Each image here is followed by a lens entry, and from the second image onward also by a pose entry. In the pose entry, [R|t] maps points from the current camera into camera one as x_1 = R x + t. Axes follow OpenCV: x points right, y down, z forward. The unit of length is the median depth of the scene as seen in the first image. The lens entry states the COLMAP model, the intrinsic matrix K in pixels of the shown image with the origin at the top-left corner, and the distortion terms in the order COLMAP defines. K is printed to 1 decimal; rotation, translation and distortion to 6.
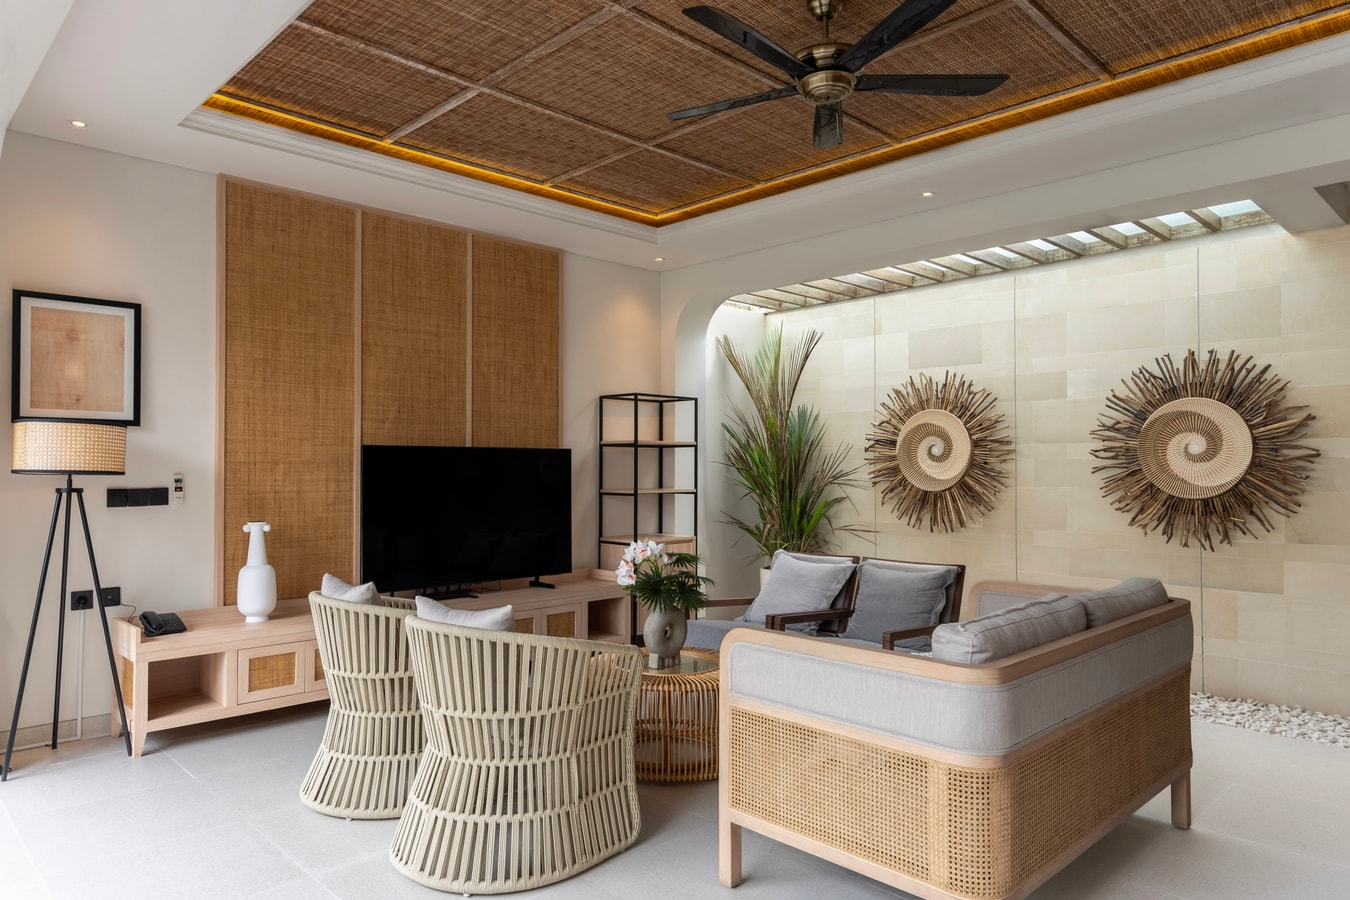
lens RADIAL K [[863.1, 0, 675.0], [0, 863.1, 450.0], [0, 0, 1]] dist [0.004868, 0.000972]
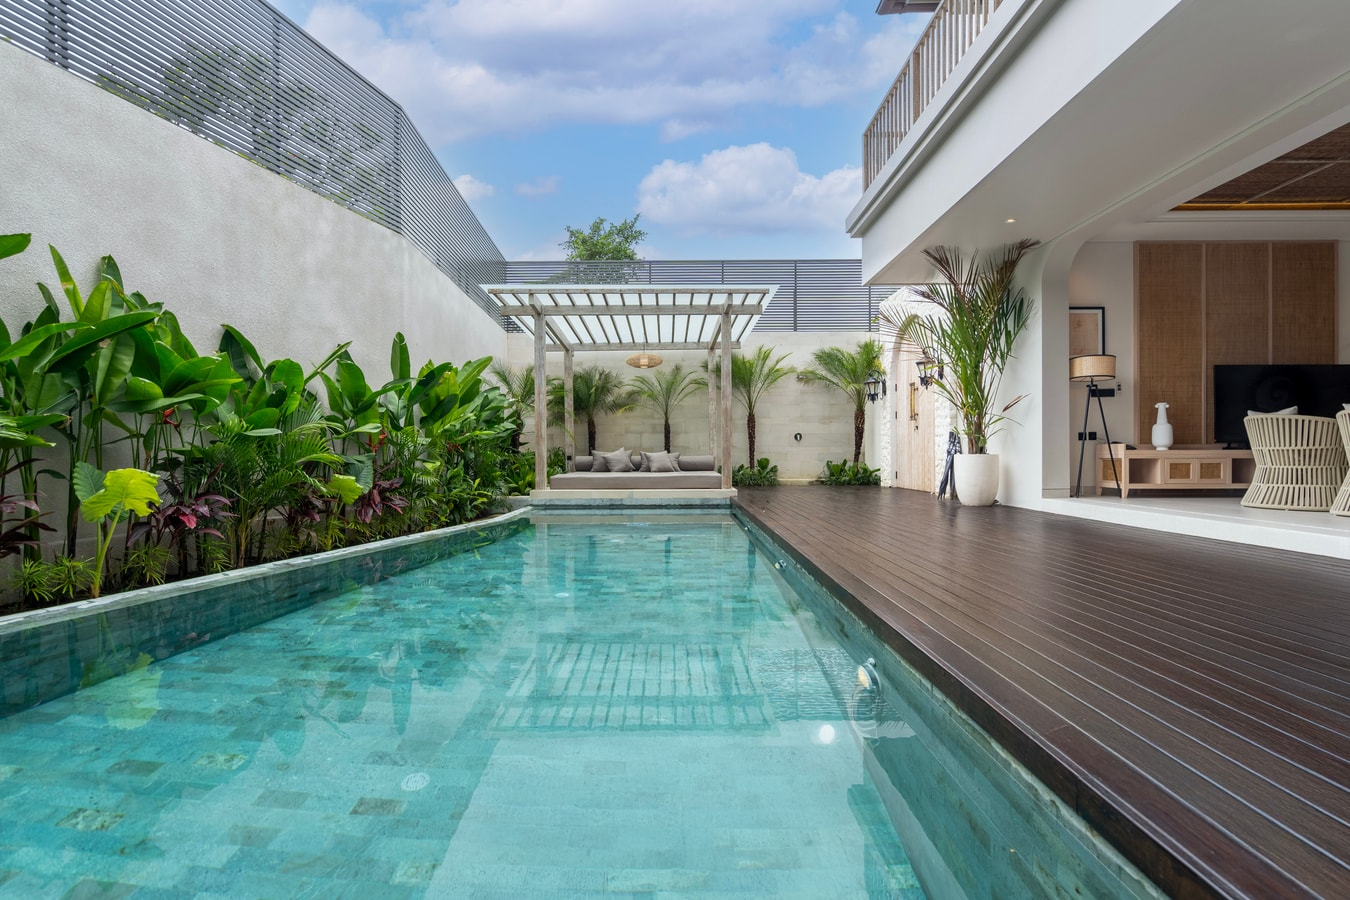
lens RADIAL K [[622.5, 0, 670.8], [0, 622.5, 455.2], [0, 0, 1]] dist [0.002214, 0.000188]
pose [[0.715872, -0.003467, -0.698223, -0.269403], [0.018075, 0.999745, 0.013567, 0.160864], [0.697998, -0.022332, 0.715752, -0.881512]]
